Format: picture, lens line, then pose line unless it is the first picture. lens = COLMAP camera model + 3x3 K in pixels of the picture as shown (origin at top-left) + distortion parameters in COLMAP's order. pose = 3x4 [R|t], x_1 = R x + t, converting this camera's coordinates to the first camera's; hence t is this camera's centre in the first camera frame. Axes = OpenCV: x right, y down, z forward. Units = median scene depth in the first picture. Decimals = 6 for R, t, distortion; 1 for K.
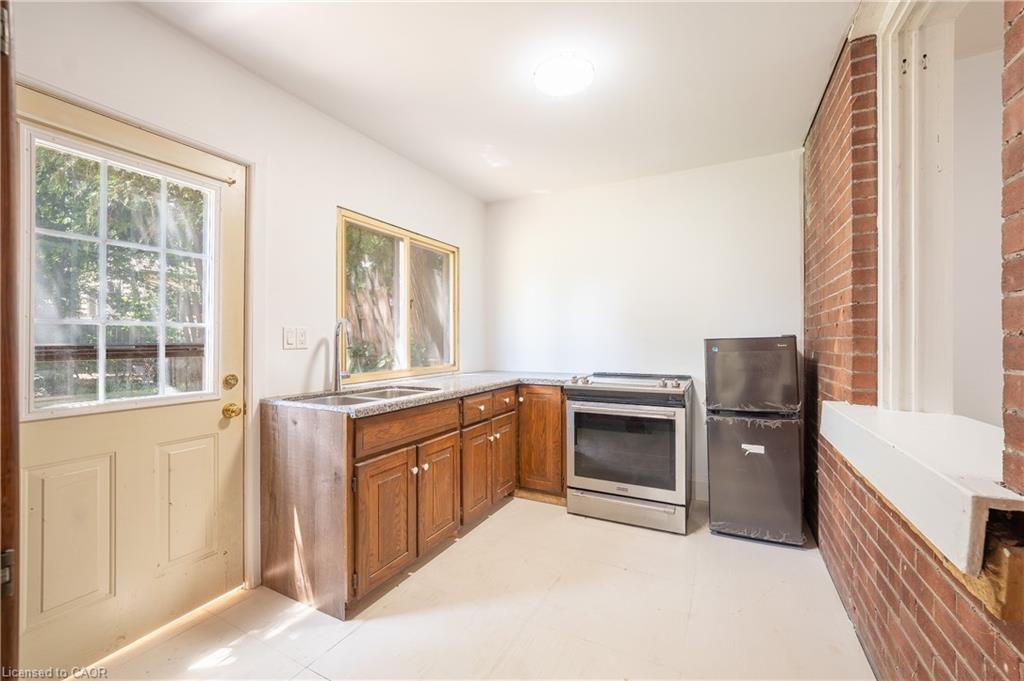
lens RADIAL K [[418.5, 0, 512.2], [0, 418.5, 336.4], [0, 0, 1]] dist [0.000645, -0.000309]
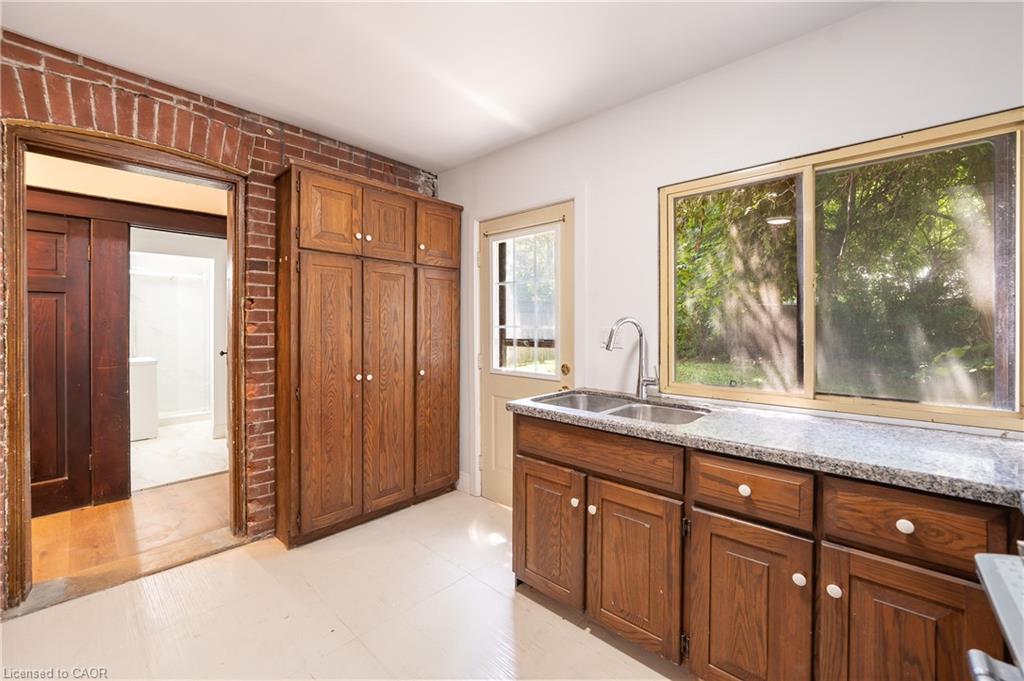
lens RADIAL K [[418.5, 0, 510.8], [0, 418.5, 327.3], [0, 0, 1]] dist [0.000645, -0.000309]
pose [[-0.271340, 0.006317, -0.962463, 0.576867], [0.002437, 0.999980, 0.005876, -0.029936], [0.962481, -0.000751, -0.271350, 1.064491]]
